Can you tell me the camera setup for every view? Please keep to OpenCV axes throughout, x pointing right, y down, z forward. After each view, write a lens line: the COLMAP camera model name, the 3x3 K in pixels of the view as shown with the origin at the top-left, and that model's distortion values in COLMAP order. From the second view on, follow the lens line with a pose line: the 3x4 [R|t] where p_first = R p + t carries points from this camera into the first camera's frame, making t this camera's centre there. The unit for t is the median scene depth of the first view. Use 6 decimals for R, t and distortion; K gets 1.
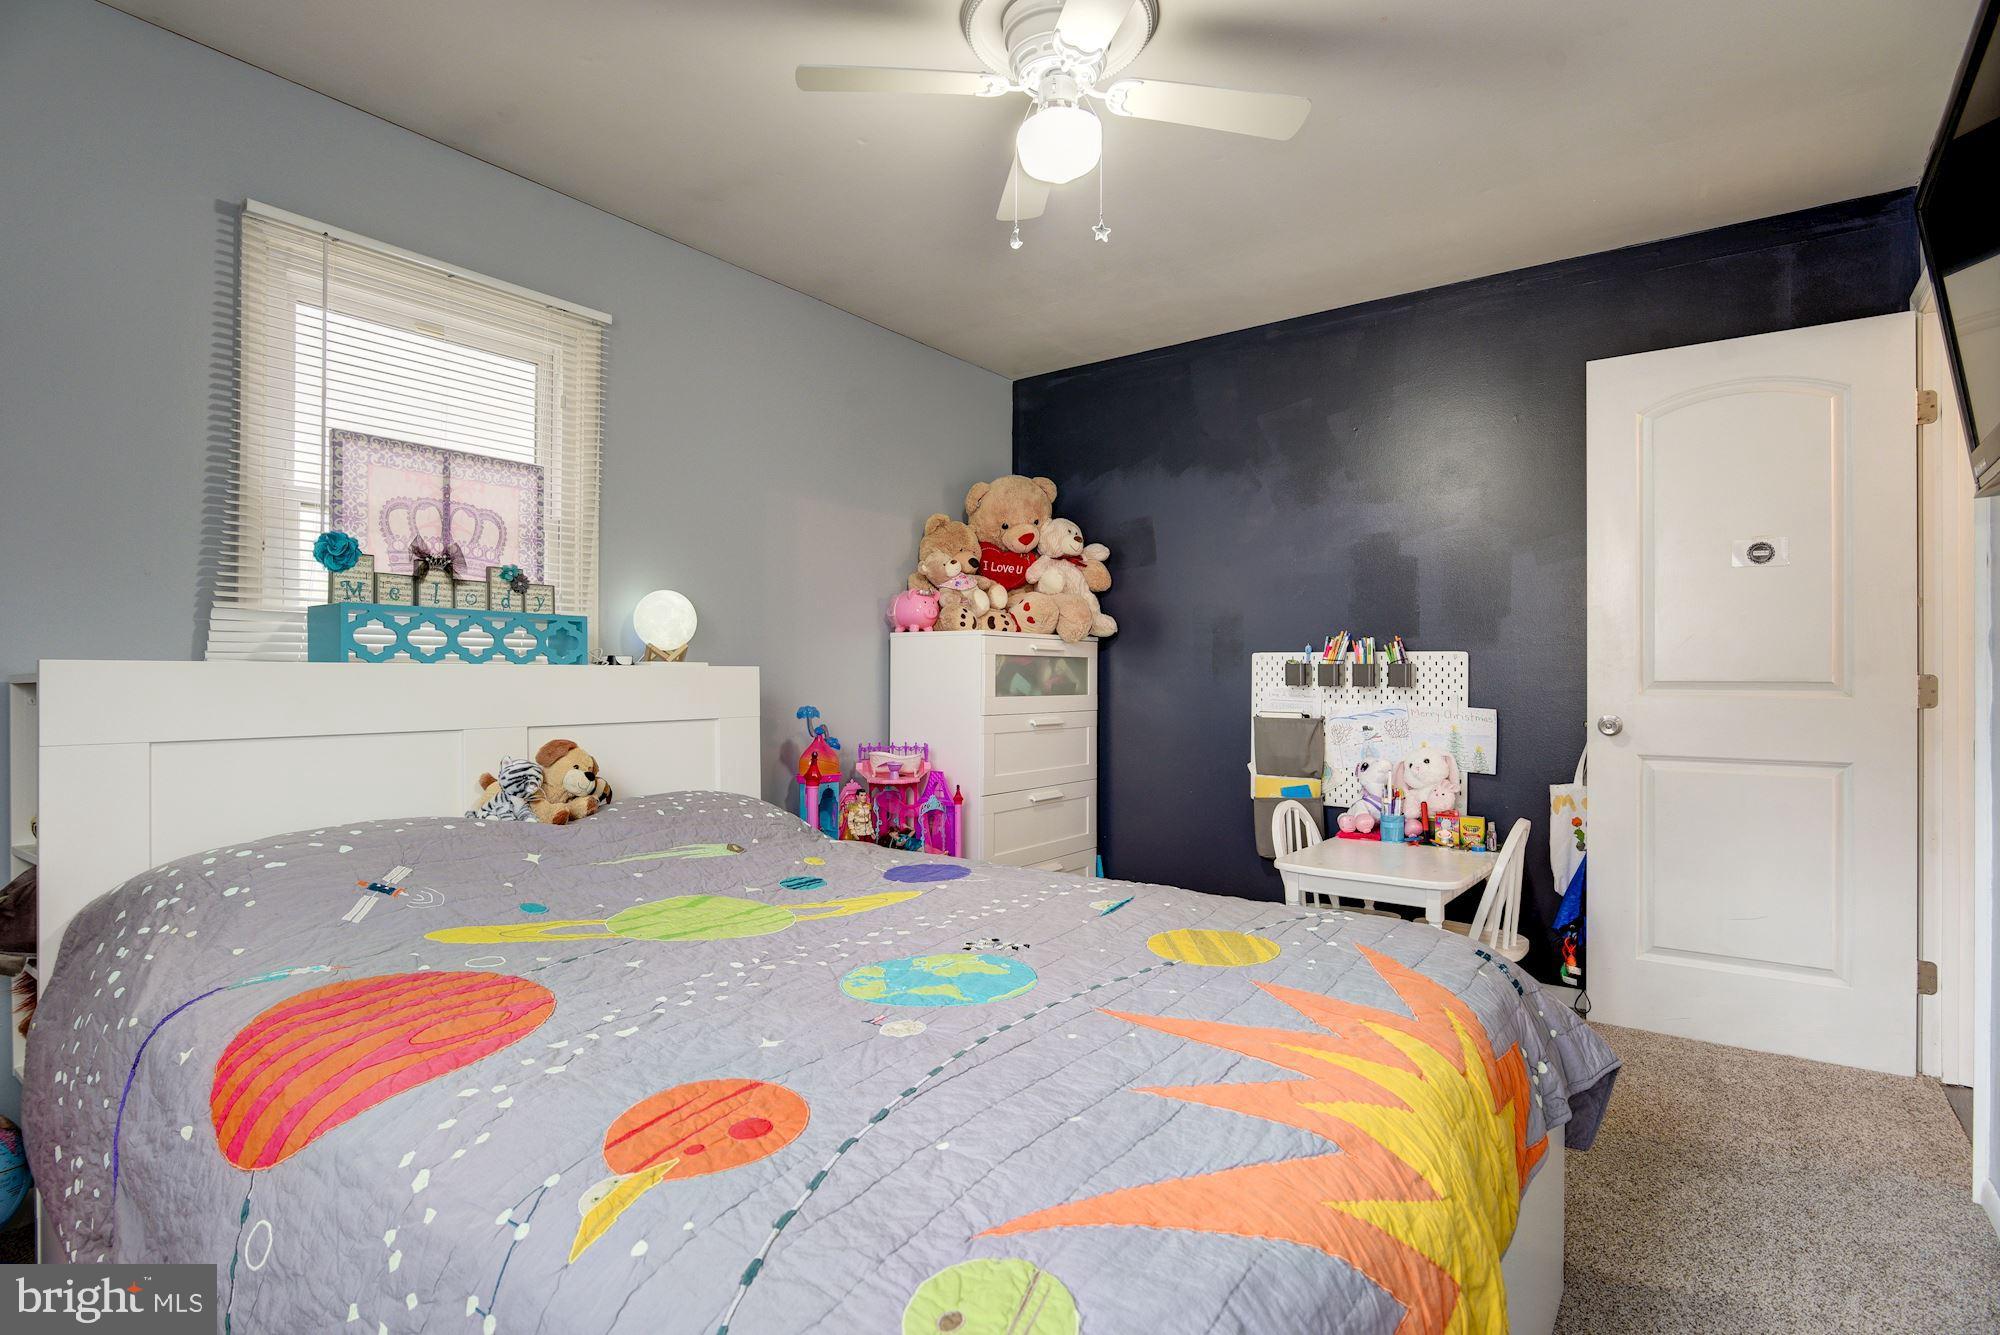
lens RADIAL K [[1016.6, 0, 1001.1], [0, 1016.6, 665.7], [0, 0, 1]] dist [-0.009516, -0.003118]
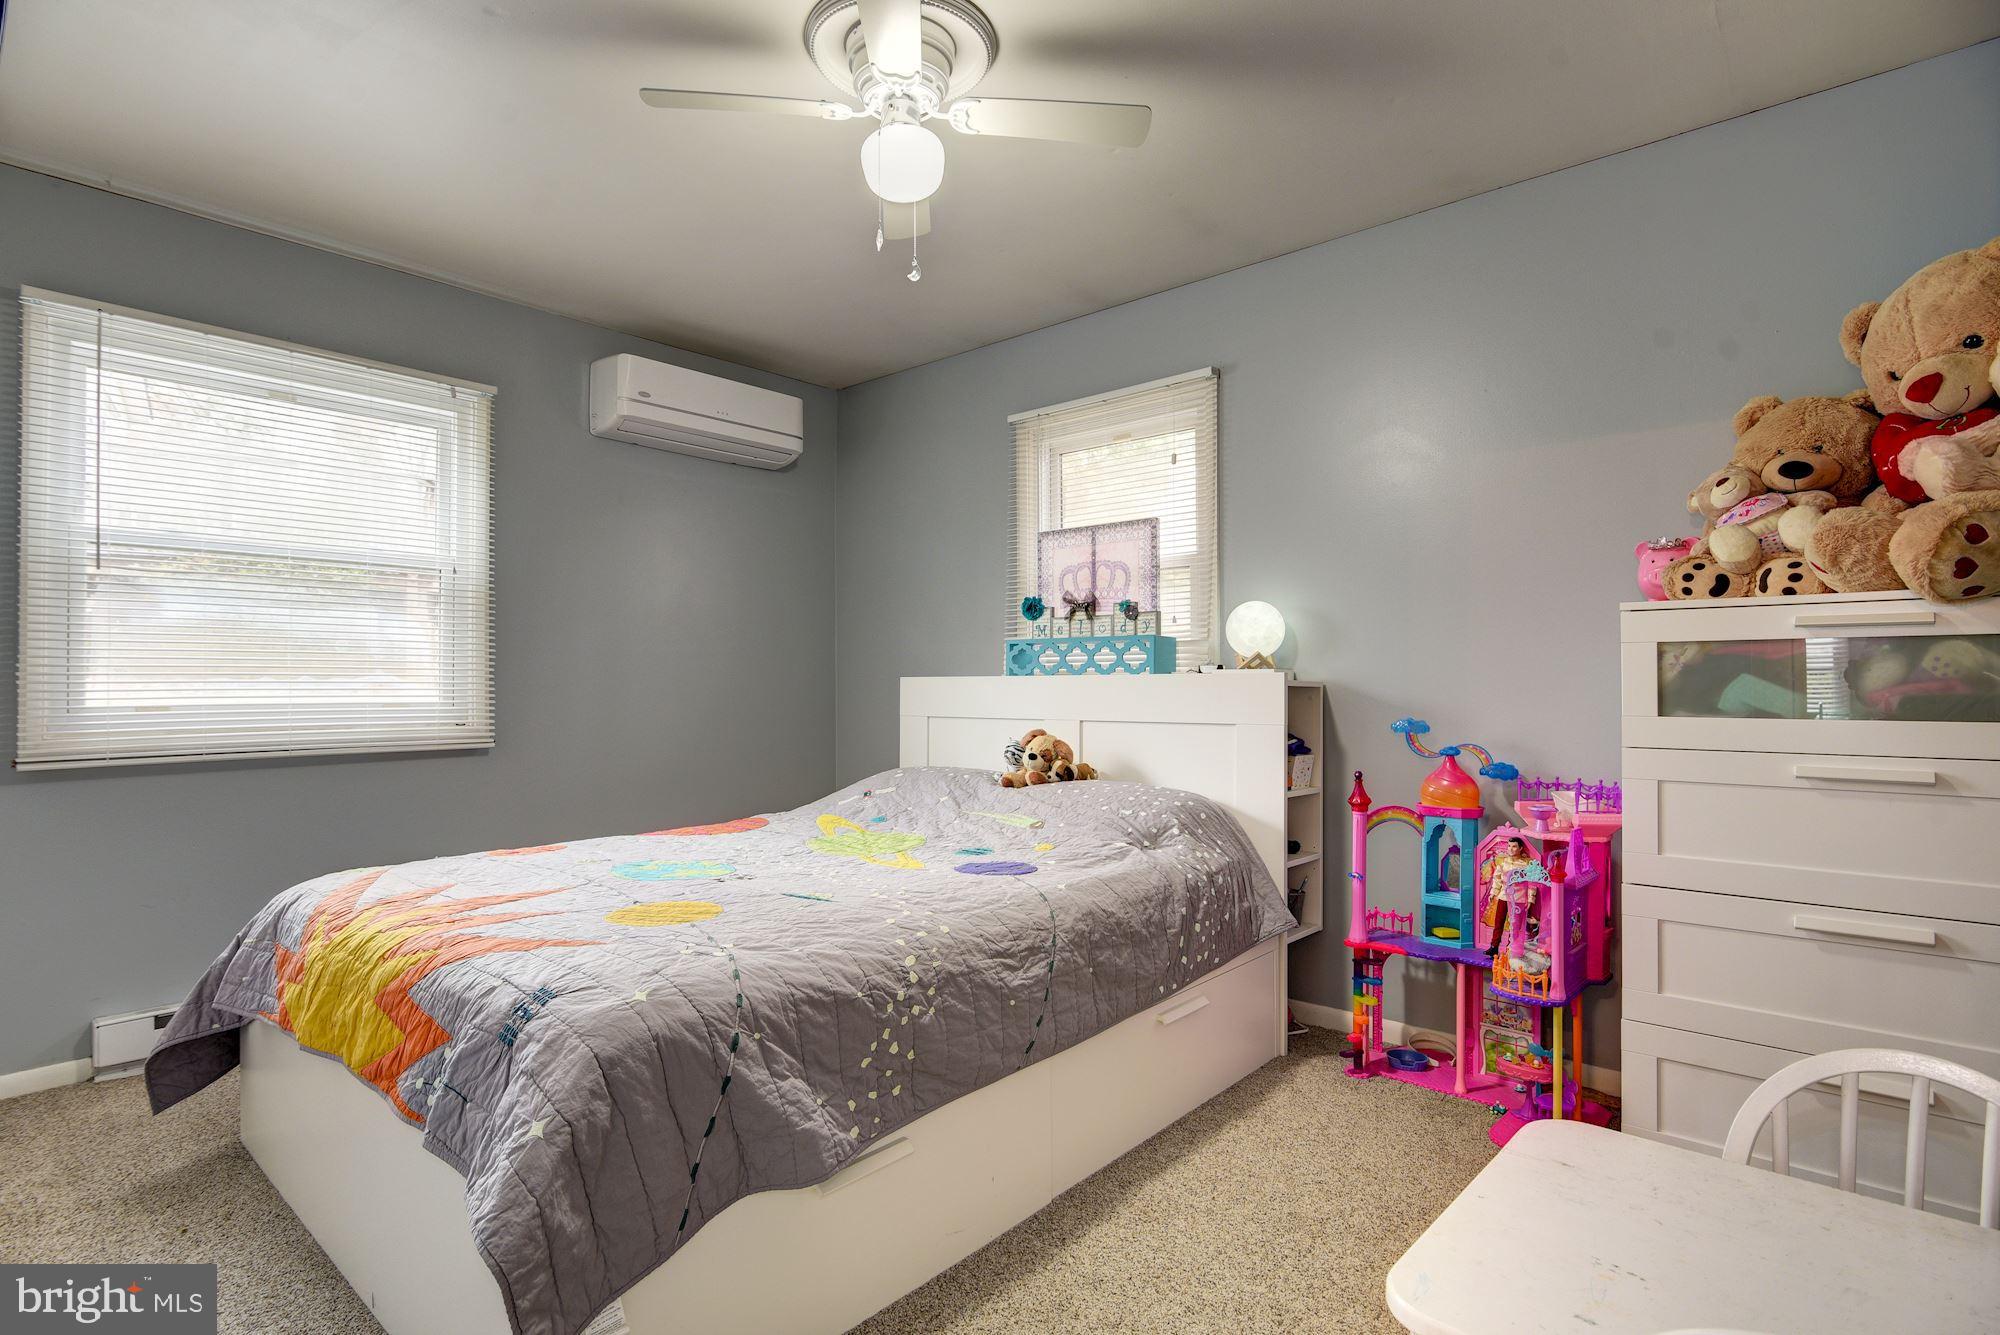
lens RADIAL K [[1016.6, 0, 992.6], [0, 1016.6, 677.2], [0, 0, 1]] dist [-0.009516, -0.003118]
pose [[-0.120647, -0.013441, -0.992605, 0.882095], [0.008751, 0.999855, -0.014603, 0.020334], [0.992657, -0.010448, -0.120512, 1.014348]]
